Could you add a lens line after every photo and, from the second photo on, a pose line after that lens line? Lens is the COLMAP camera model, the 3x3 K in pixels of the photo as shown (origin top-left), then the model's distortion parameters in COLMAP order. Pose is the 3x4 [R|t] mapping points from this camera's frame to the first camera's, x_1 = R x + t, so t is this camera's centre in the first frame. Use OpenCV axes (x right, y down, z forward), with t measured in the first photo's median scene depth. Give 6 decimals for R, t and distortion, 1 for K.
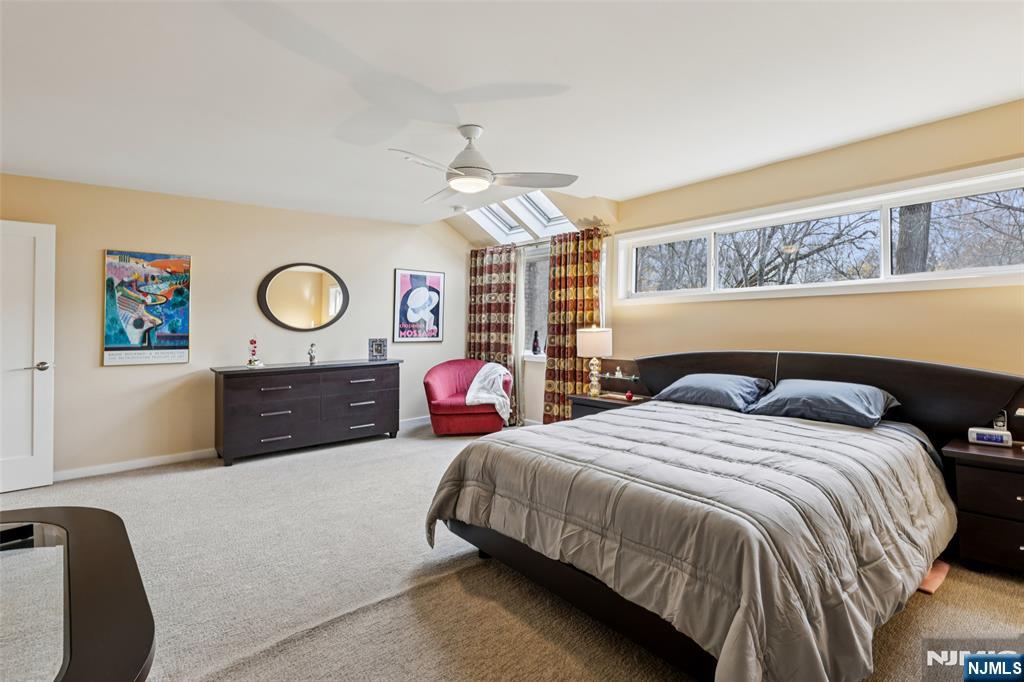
lens RADIAL K [[479.4, 0, 508.6], [0, 479.4, 333.4], [0, 0, 1]] dist [-0.003561, 0.000680]
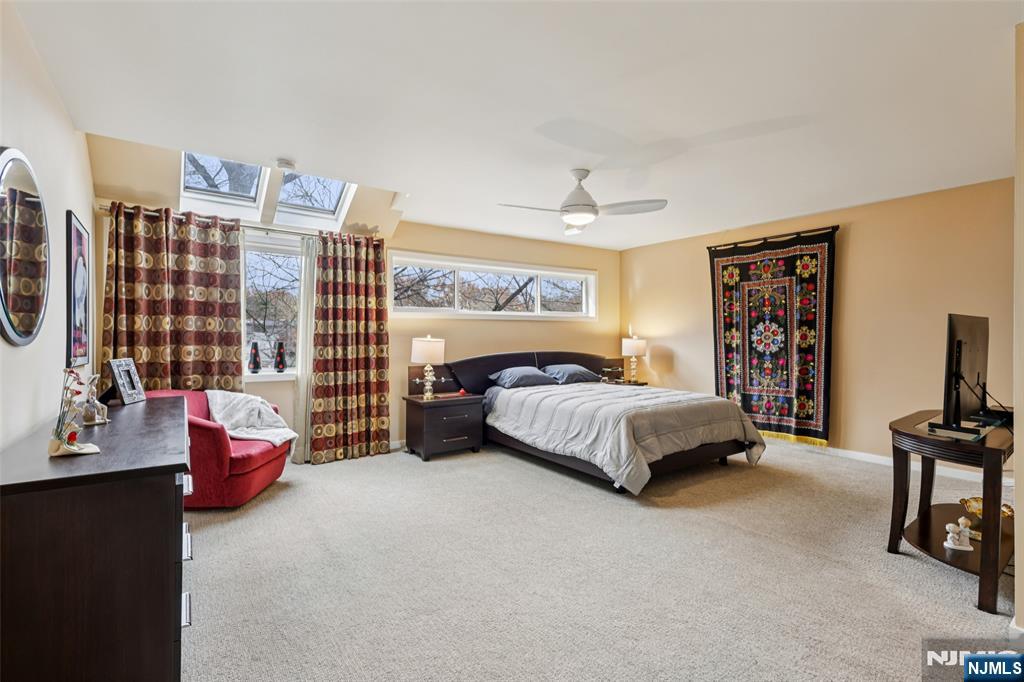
lens RADIAL K [[479.4, 0, 508.4], [0, 479.4, 339.7], [0, 0, 1]] dist [-0.003561, 0.000680]
pose [[0.074803, -0.002013, 0.997196, -0.806094], [0.016899, 0.999857, 0.000751, -0.004087], [-0.997055, 0.016795, 0.074826, 0.650063]]
